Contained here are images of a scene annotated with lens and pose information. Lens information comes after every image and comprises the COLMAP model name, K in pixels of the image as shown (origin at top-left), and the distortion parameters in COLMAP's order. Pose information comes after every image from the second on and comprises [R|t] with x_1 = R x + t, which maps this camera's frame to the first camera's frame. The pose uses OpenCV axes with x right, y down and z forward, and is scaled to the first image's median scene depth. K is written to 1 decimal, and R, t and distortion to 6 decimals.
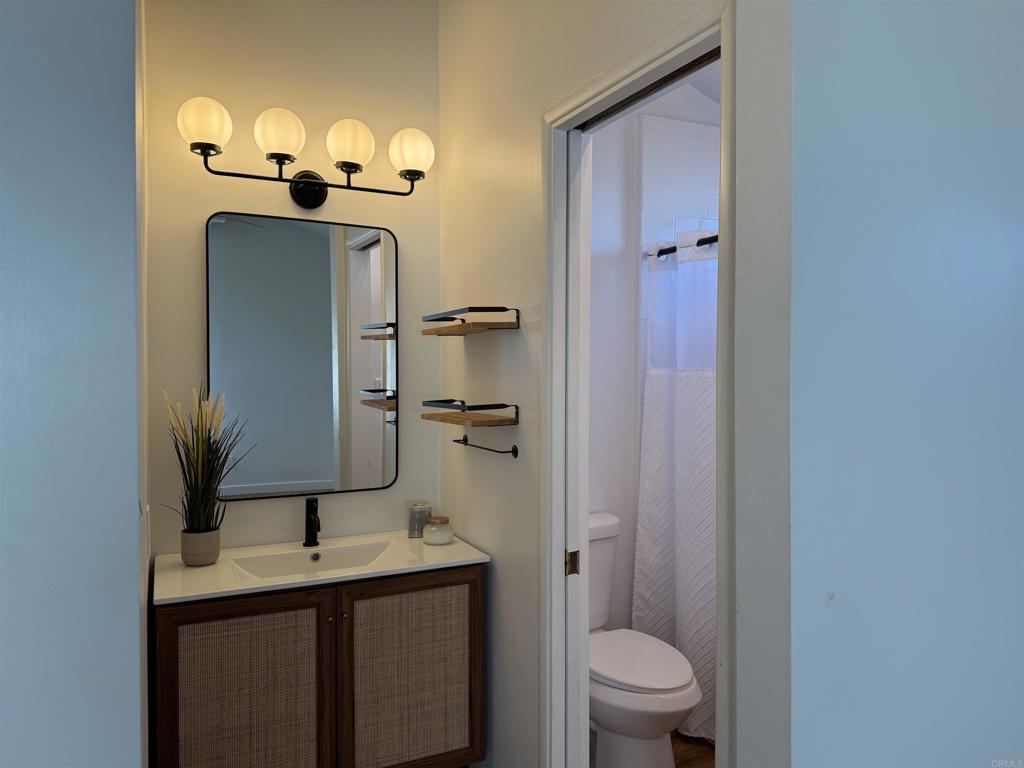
lens RADIAL K [[708.3, 0, 511.6], [0, 708.3, 382.7], [0, 0, 1]] dist [0.027951, -0.036416]
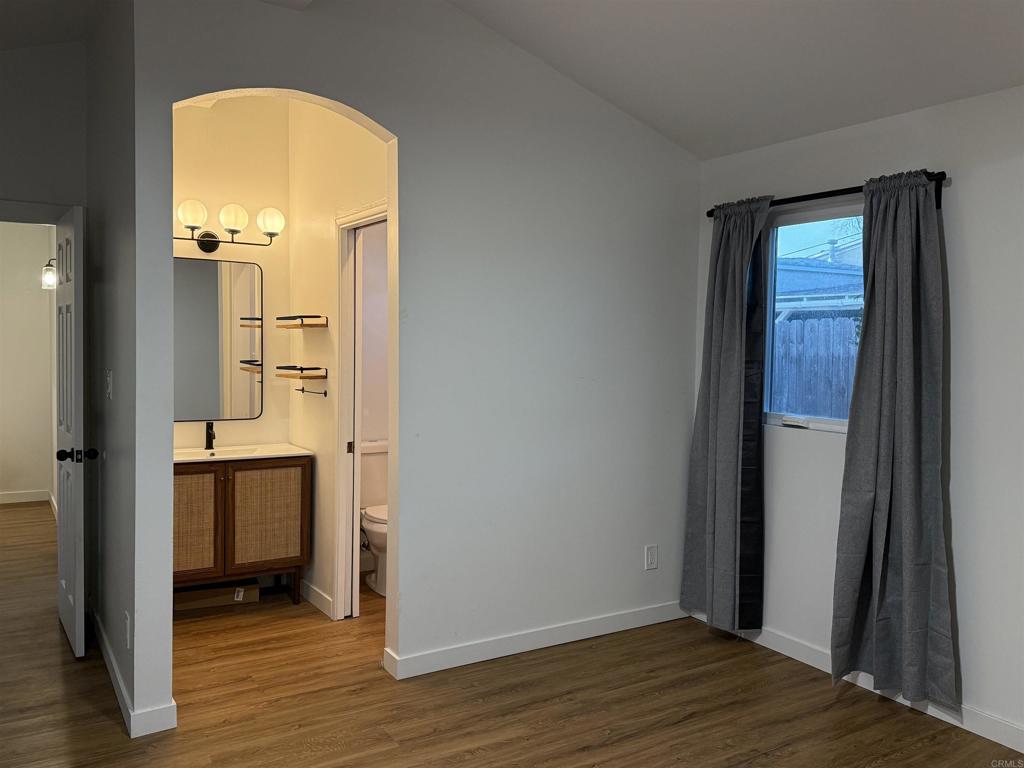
lens RADIAL K [[835.2, 0, 521.3], [0, 835.2, 379.4], [0, 0, 1]] dist [0.069382, -0.097946]
pose [[0.994092, 0.010570, 0.108024, 0.265861], [-0.013725, 0.999500, 0.028501, -0.008603], [-0.107669, -0.029816, 0.993740, -1.186795]]
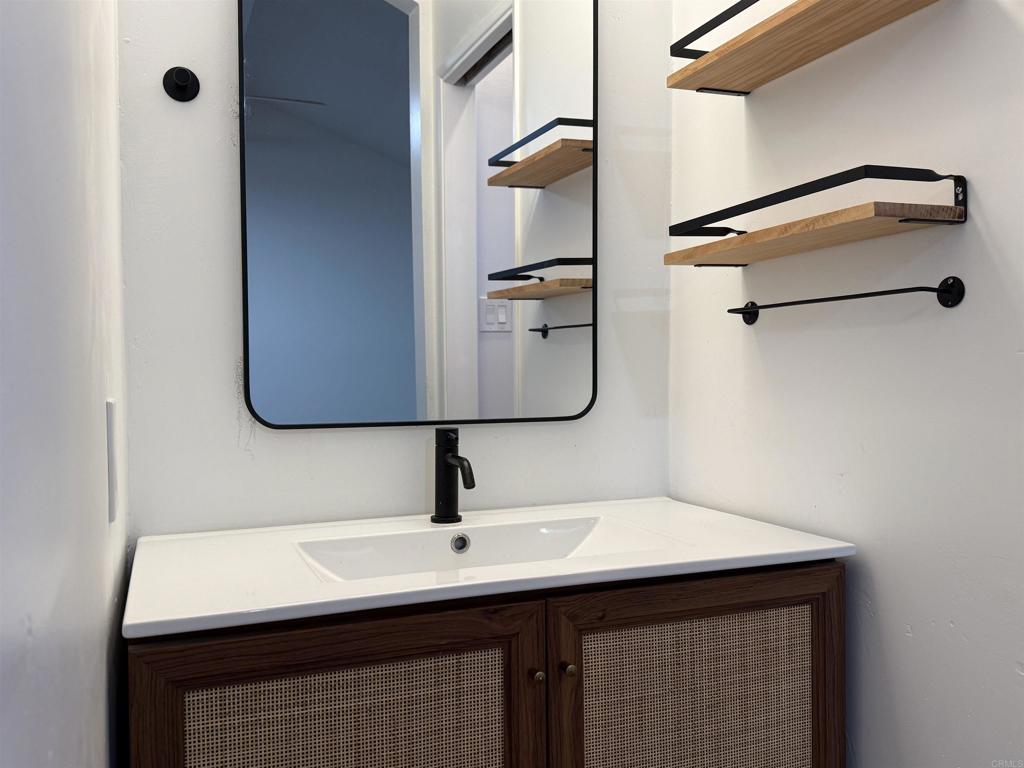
lens RADIAL K [[835.2, 0, 501.6], [0, 835.2, 390.7], [0, 0, 1]] dist [0.069382, -0.097946]
pose [[0.996791, -0.008478, -0.079603, -0.212344], [0.009061, 0.999935, 0.006961, 0.145124], [0.079539, -0.007660, 0.996802, 0.458122]]
